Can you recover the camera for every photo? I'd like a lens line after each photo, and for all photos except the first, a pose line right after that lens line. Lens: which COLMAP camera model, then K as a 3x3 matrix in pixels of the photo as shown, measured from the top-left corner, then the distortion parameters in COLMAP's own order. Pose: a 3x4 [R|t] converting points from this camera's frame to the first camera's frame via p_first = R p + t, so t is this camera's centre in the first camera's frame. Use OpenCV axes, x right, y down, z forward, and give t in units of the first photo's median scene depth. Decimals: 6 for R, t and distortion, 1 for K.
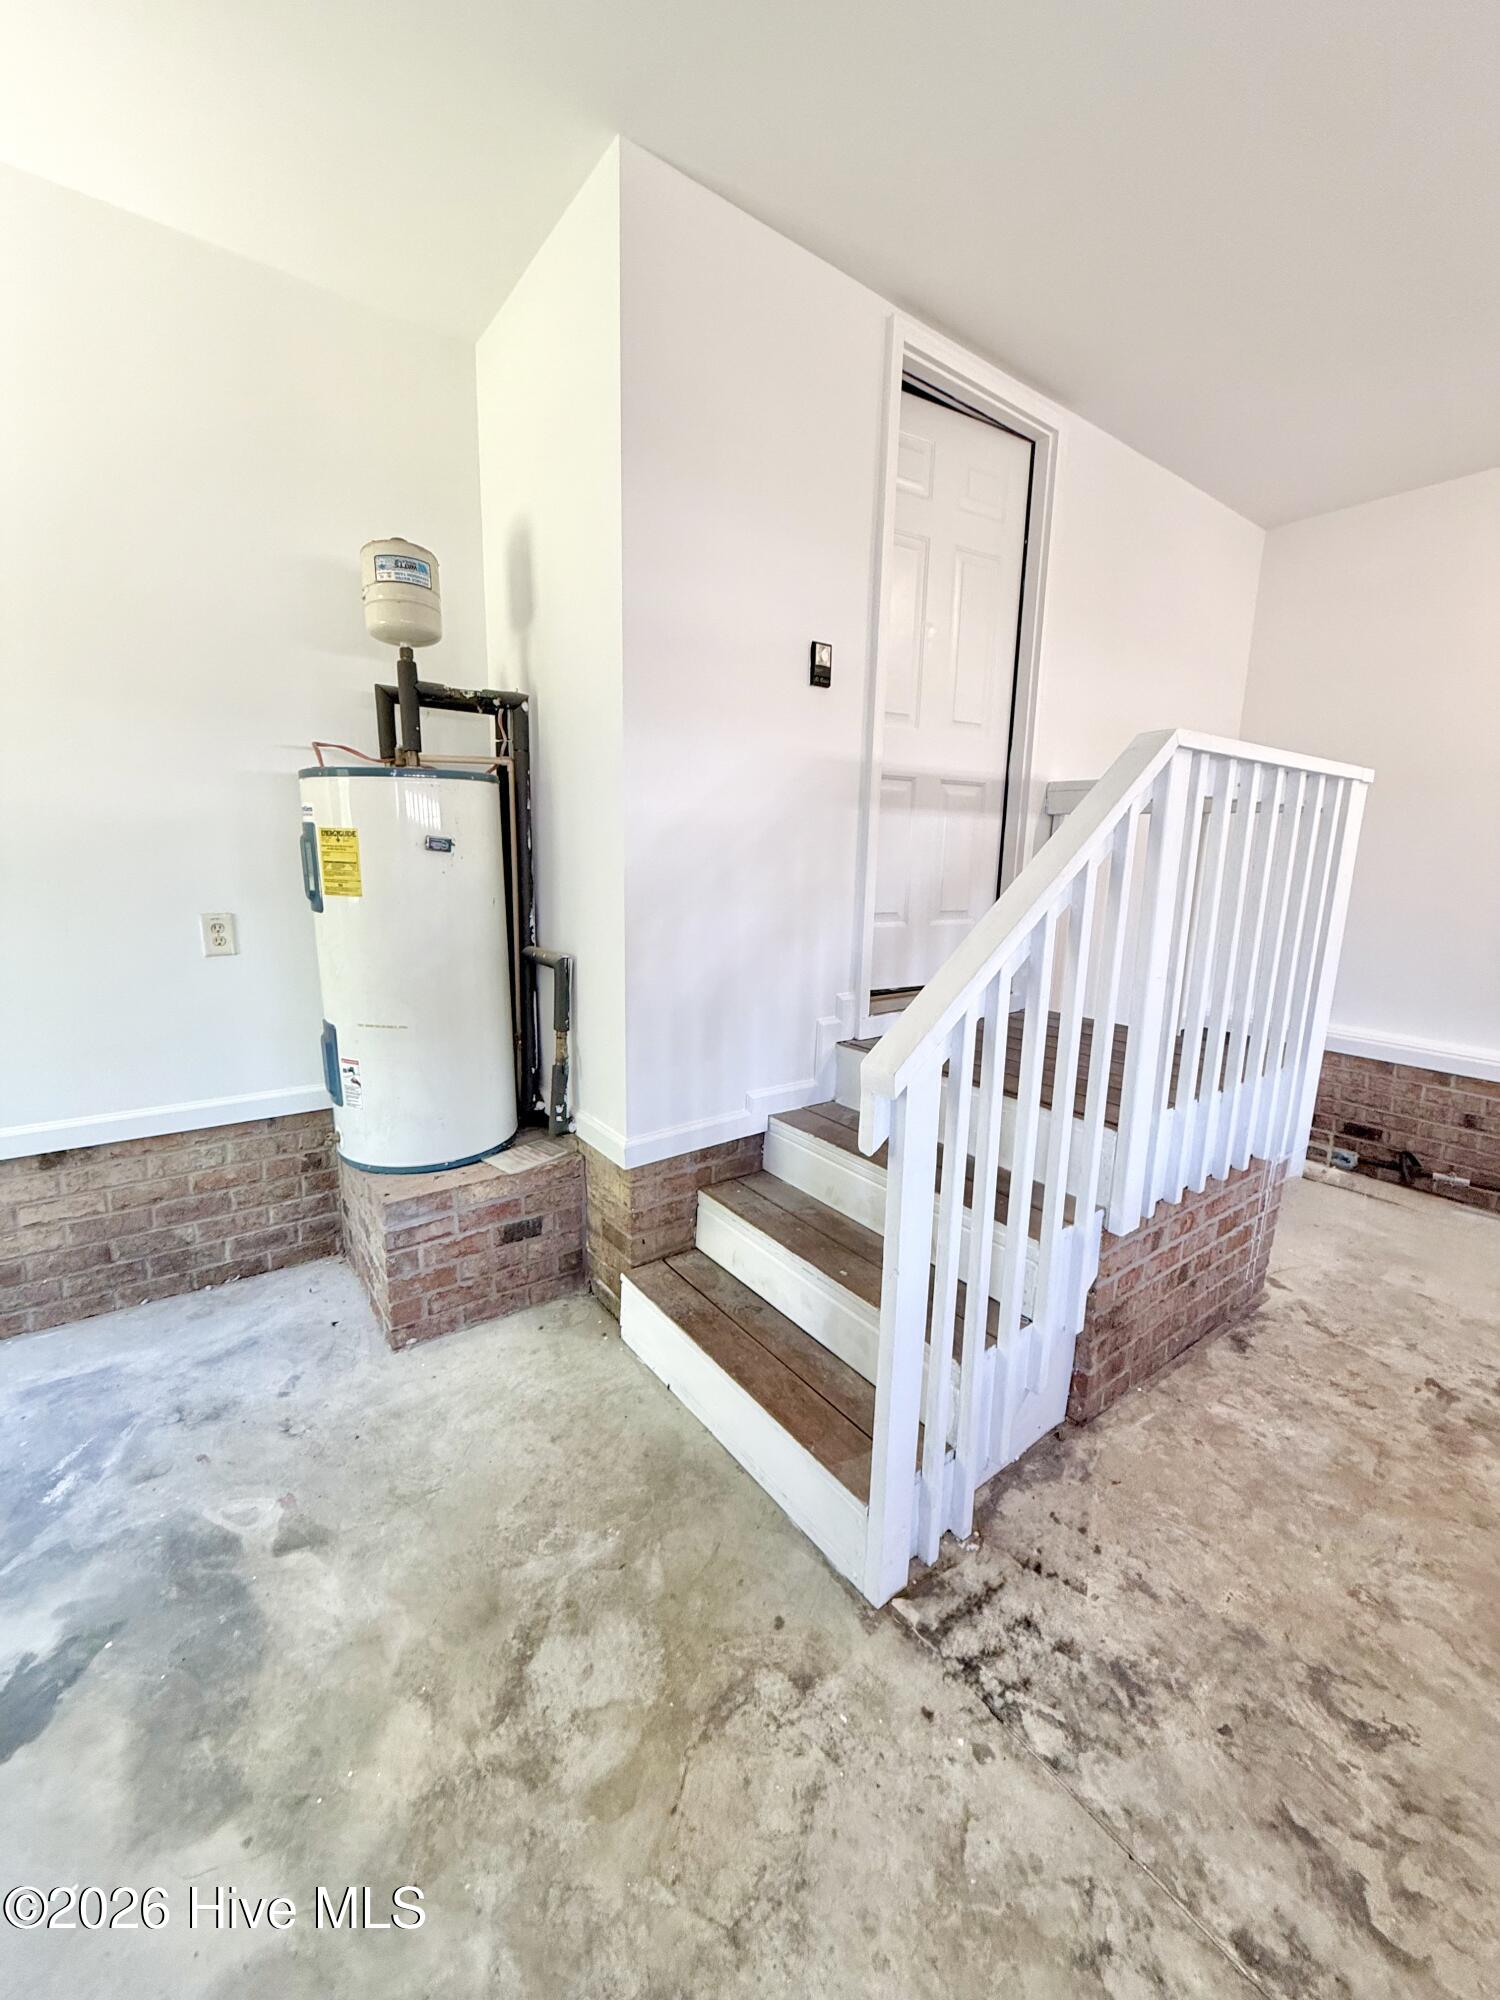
lens RADIAL K [[798.6, 0, 754.5], [0, 798.6, 999.3], [0, 0, 1]] dist [0.000634, 0.000380]
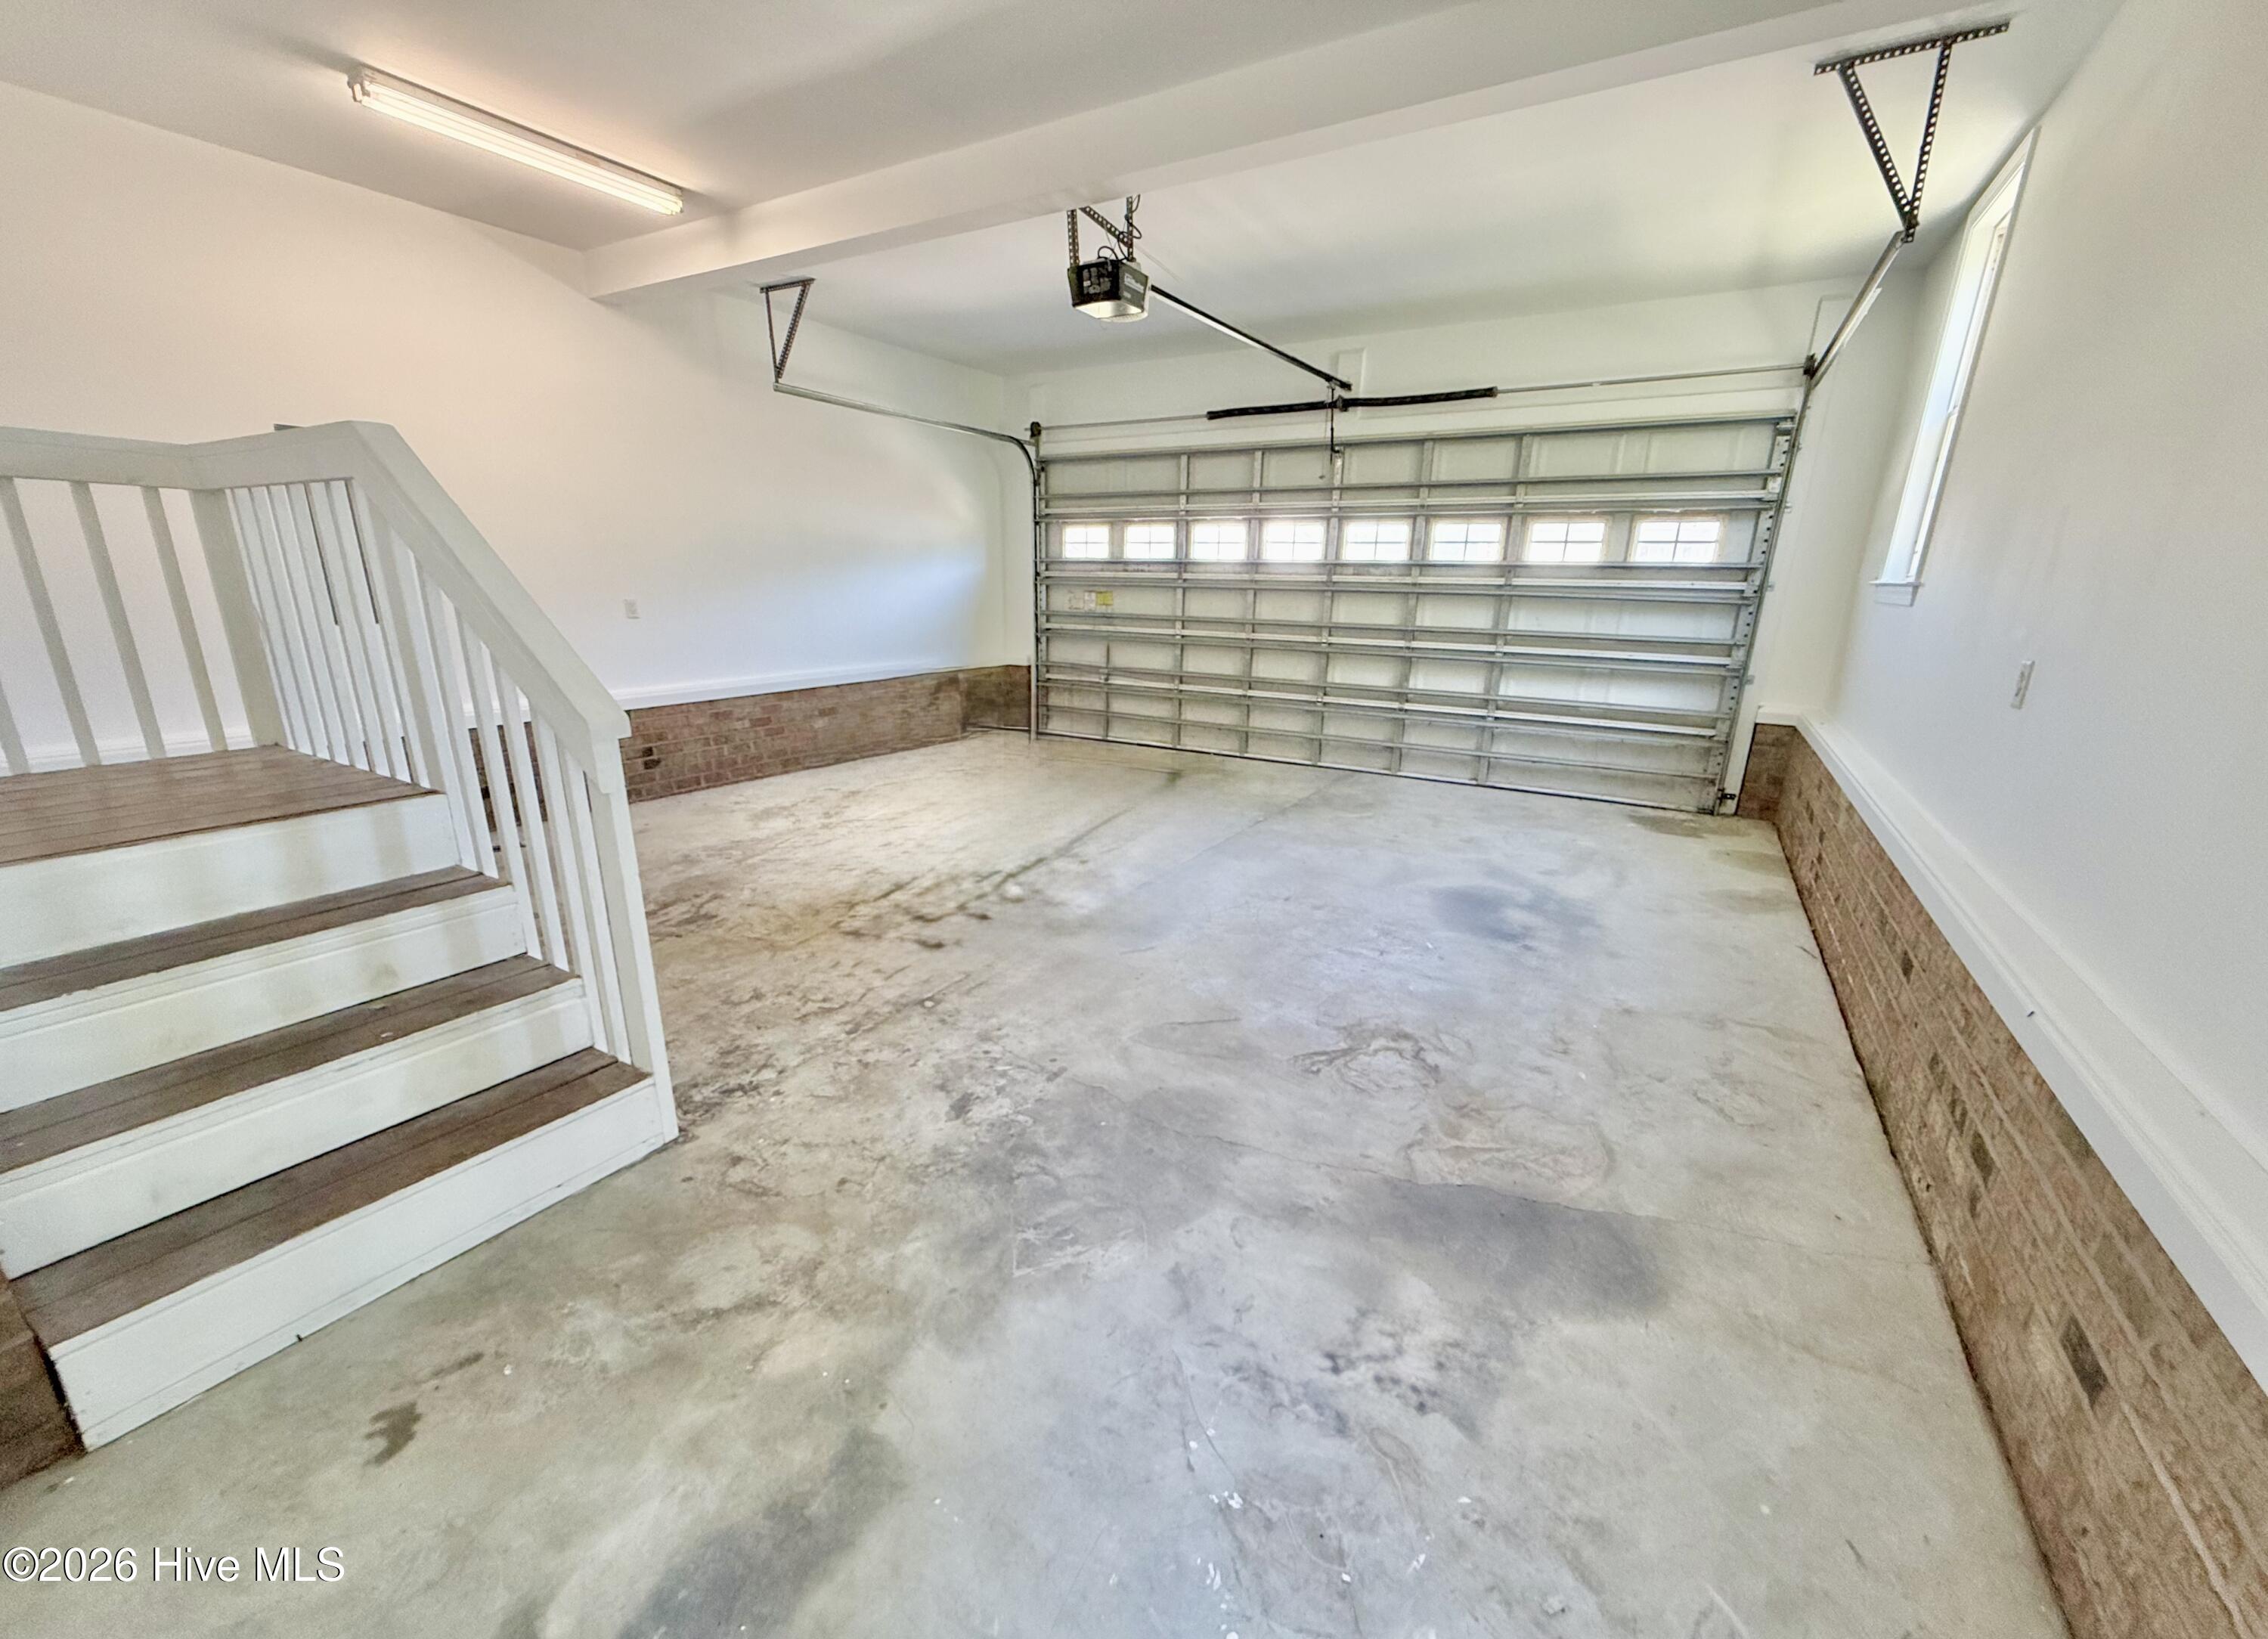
lens RADIAL K [[916.8, 0, 1121.4], [0, 916.8, 849.1], [0, 0, 1]] dist [0.003503, 0.000137]
pose [[-0.371288, -0.295888, 0.880111, -1.464505], [0.155318, 0.914720, 0.373047, -0.135549], [-0.915435, 0.275205, -0.293668, 0.721694]]
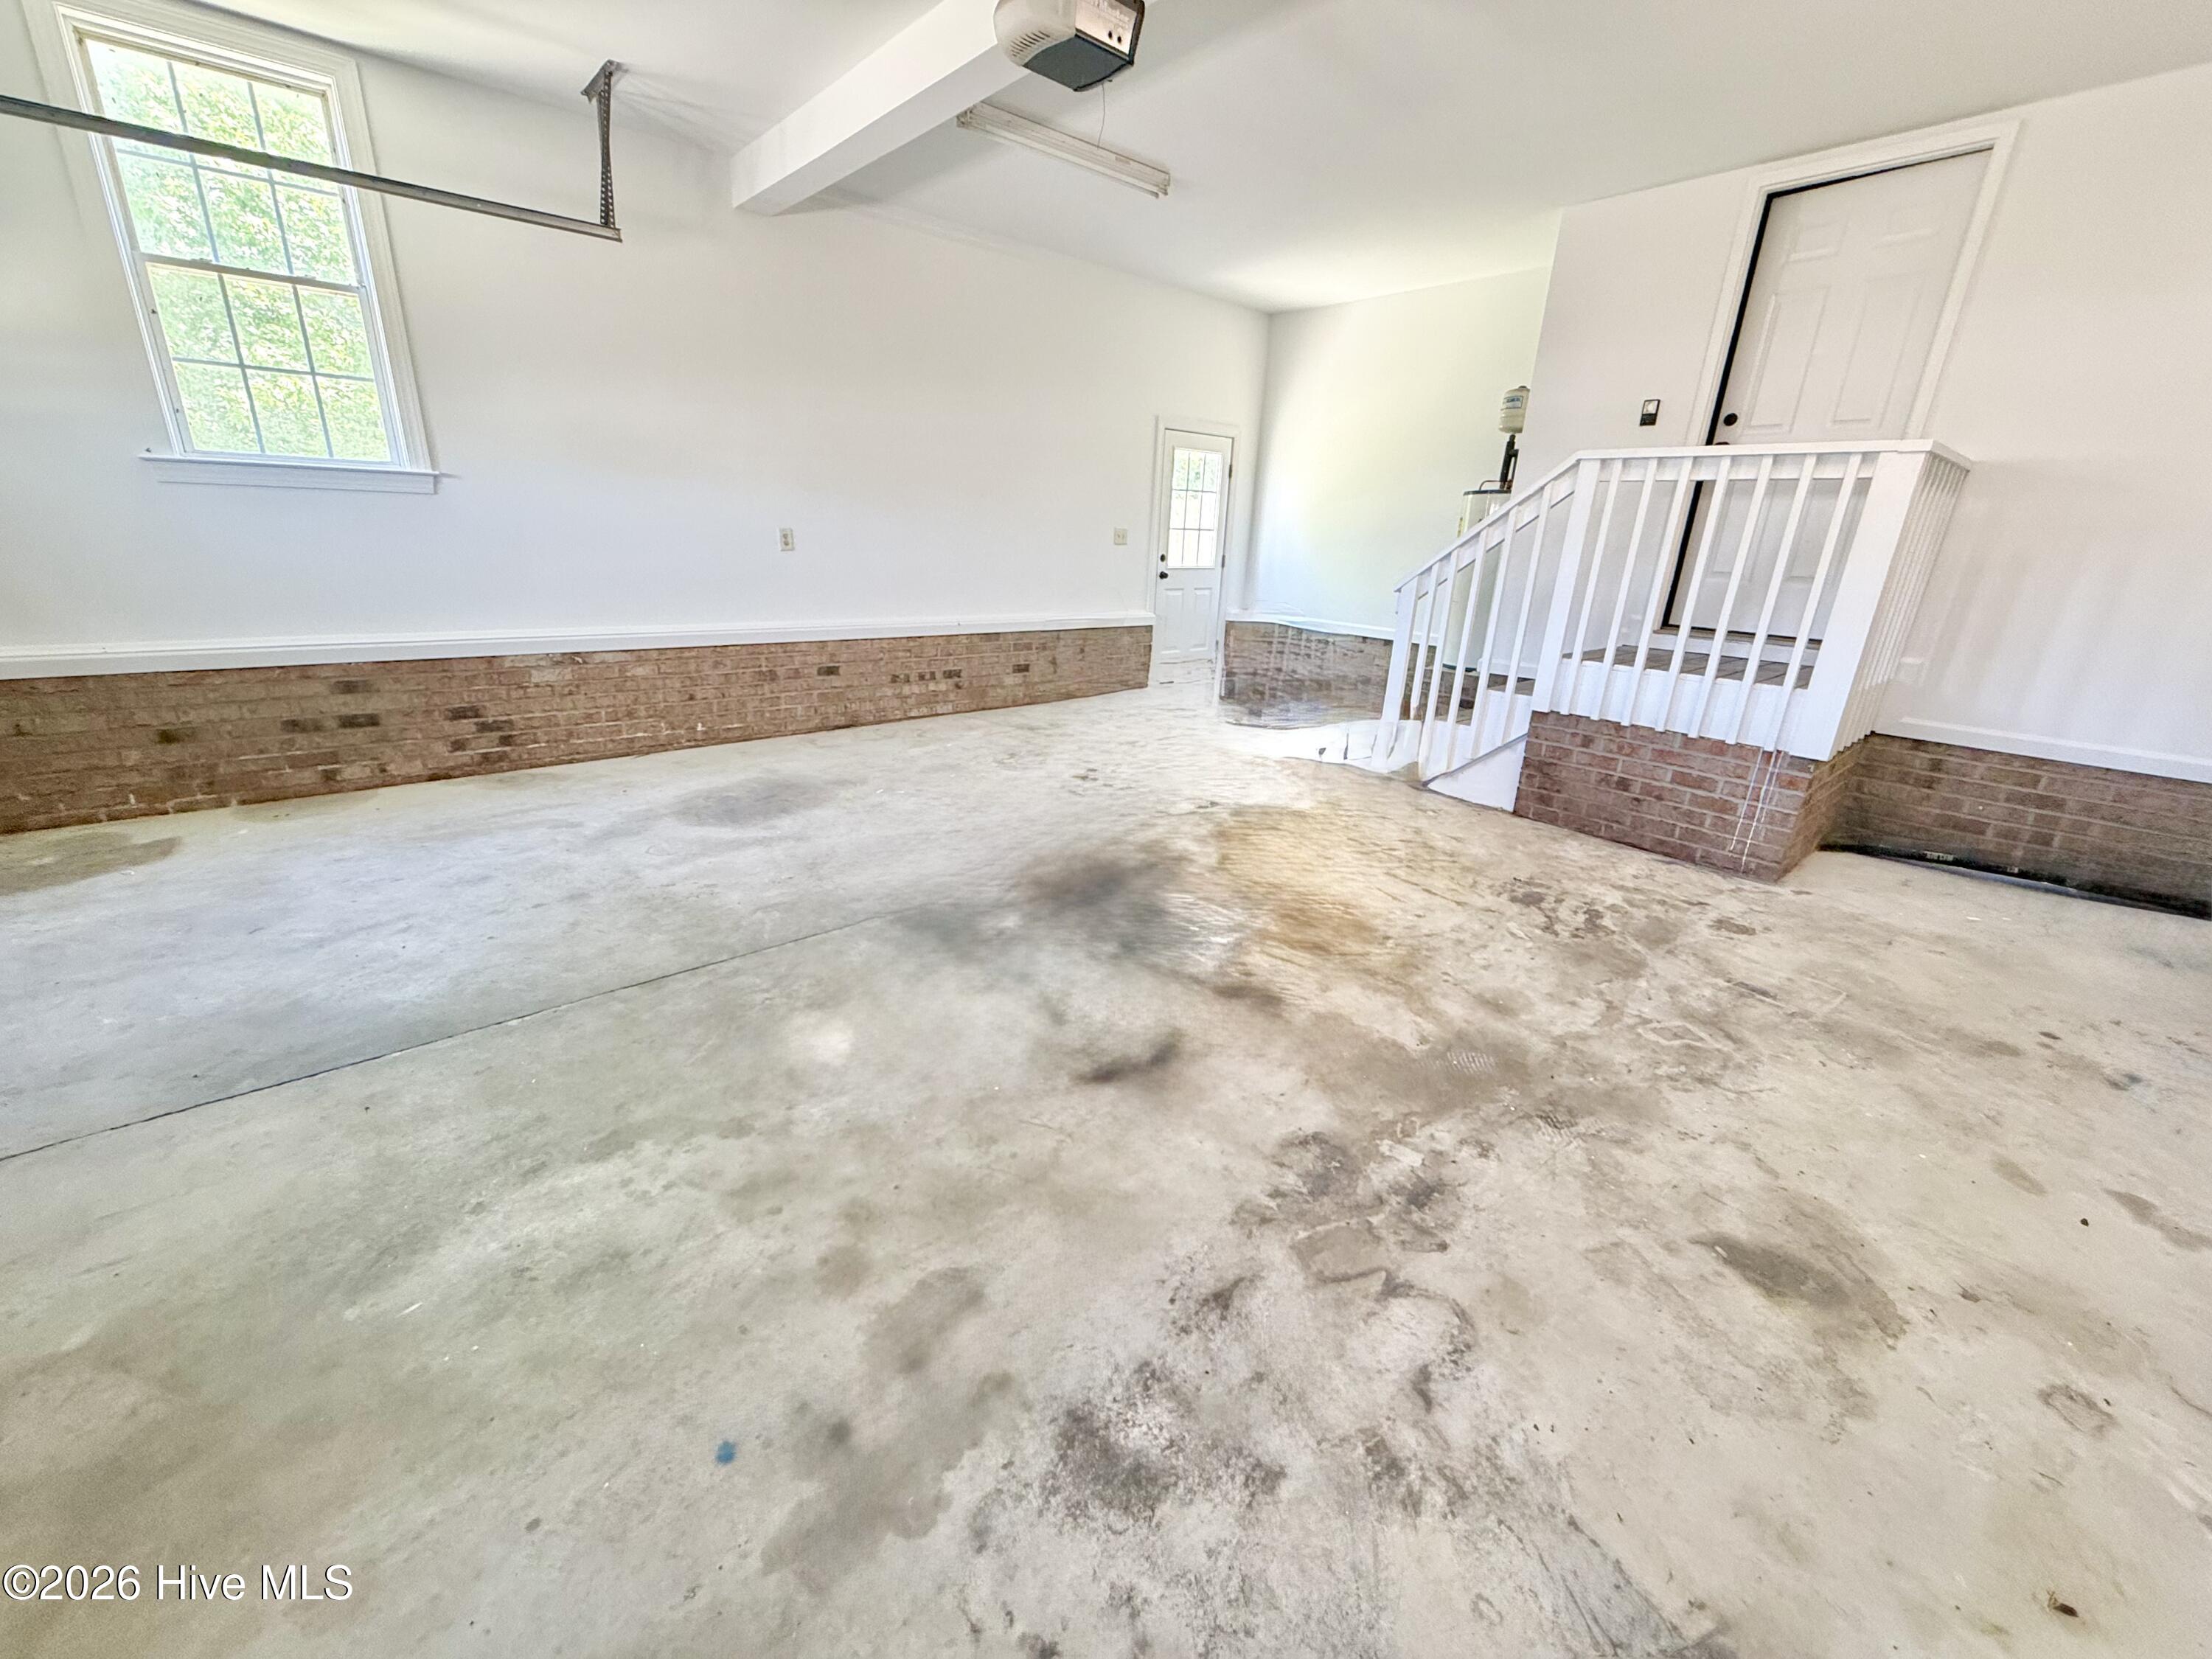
lens RADIAL K [[883.3, 0, 1097.5], [0, 883.3, 829.8], [0, 0, 1]] dist [0.000634, 0.000380]
pose [[0.062224, 0.306192, -0.949934, 3.645505], [-0.232626, 0.930014, 0.284534, 0.276629], [0.970574, 0.203275, 0.129097, -0.419856]]
